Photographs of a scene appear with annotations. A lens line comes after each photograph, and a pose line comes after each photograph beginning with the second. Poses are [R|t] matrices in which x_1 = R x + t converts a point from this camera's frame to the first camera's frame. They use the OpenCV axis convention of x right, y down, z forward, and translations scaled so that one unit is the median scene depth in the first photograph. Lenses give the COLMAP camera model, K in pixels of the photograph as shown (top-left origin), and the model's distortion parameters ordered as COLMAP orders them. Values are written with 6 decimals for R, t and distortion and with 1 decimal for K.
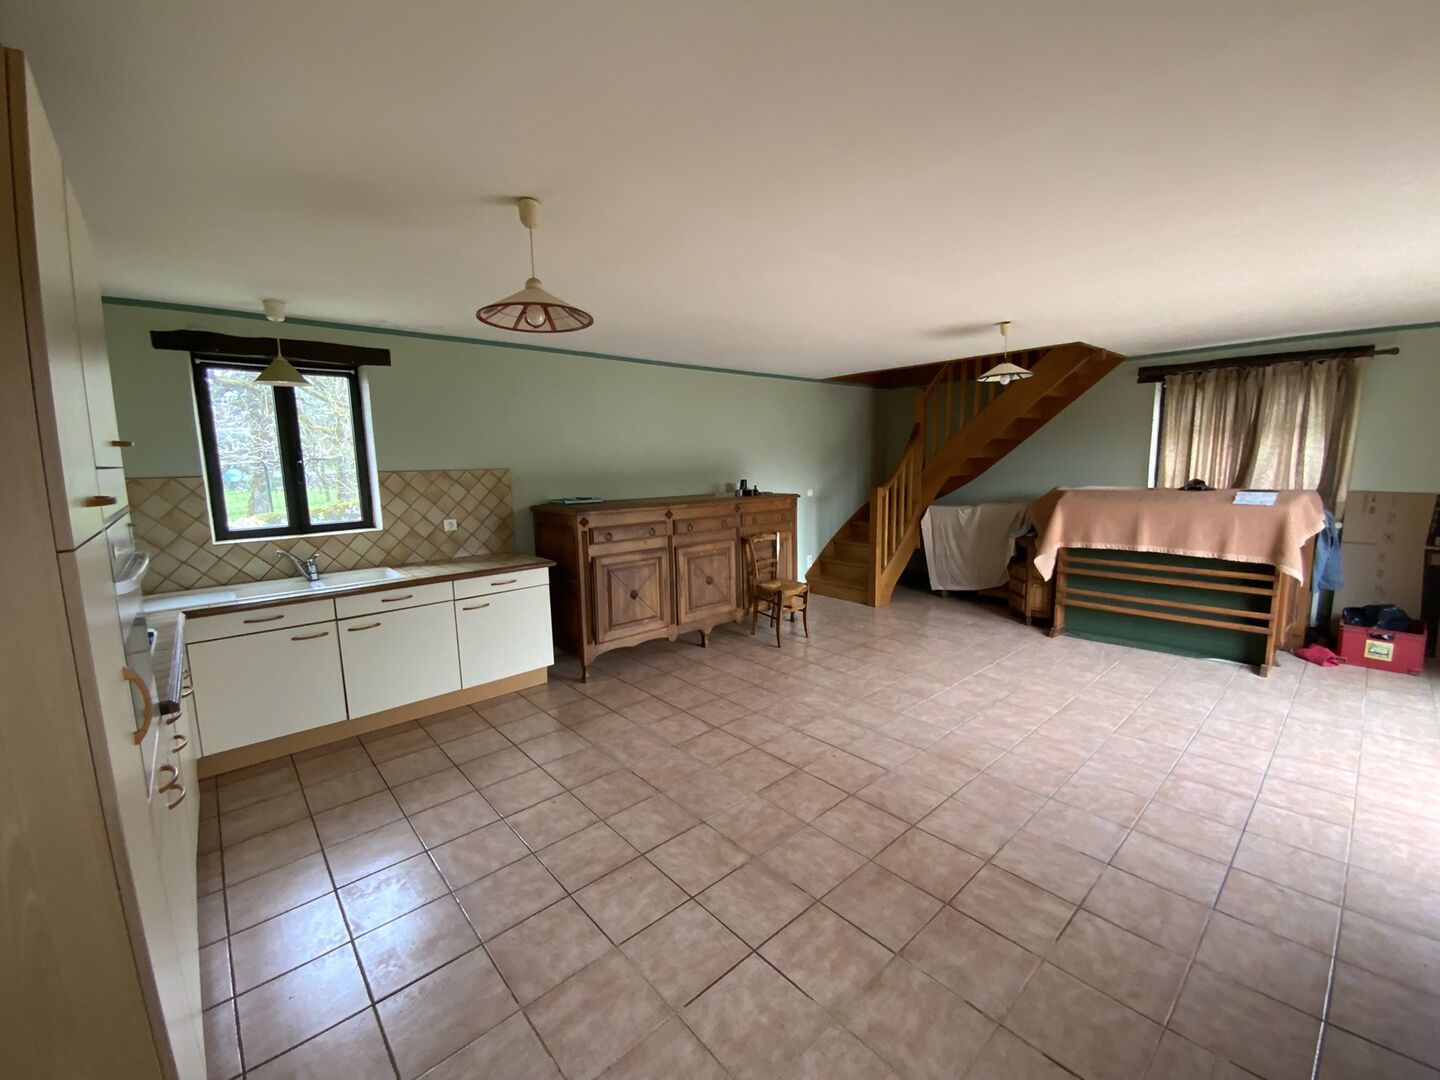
lens RADIAL K [[583.8, 0, 724.6], [0, 583.8, 538.0], [0, 0, 1]] dist [0.025701, -0.017915]
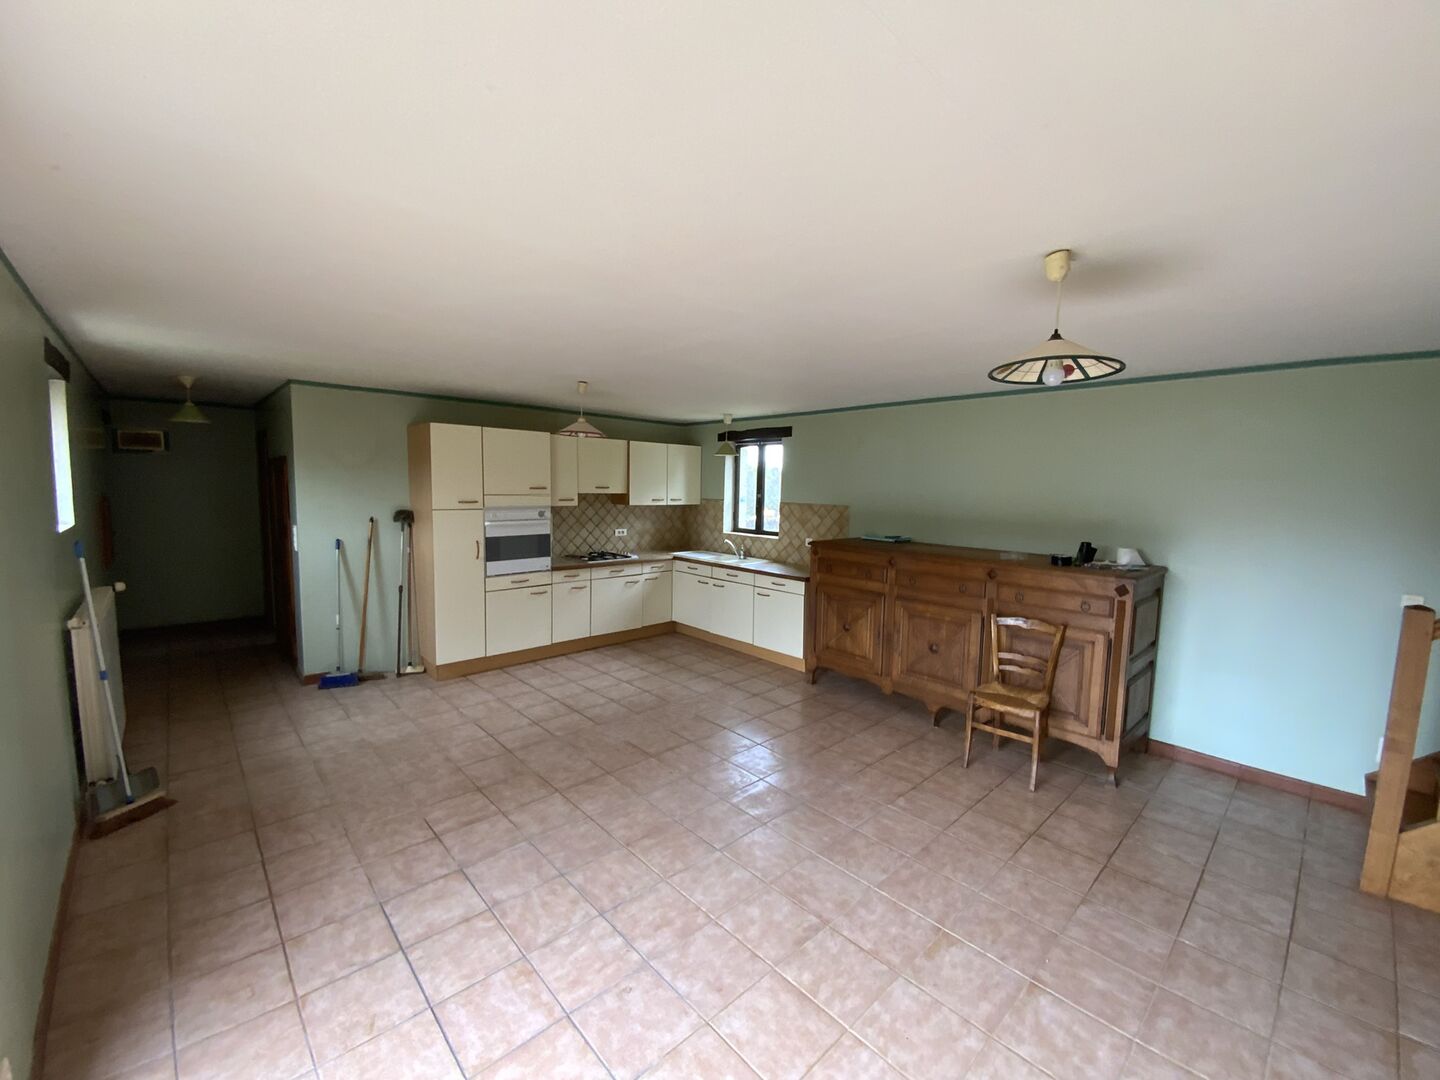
lens RADIAL K [[583.8, 0, 724.6], [0, 583.8, 538.0], [0, 0, 1]] dist [0.025701, -0.017915]
pose [[0.030039, 0.113689, -0.993062, 1.197390], [-0.156639, 0.981771, 0.107658, -0.197094], [0.987199, 0.152319, 0.047299, 0.936108]]
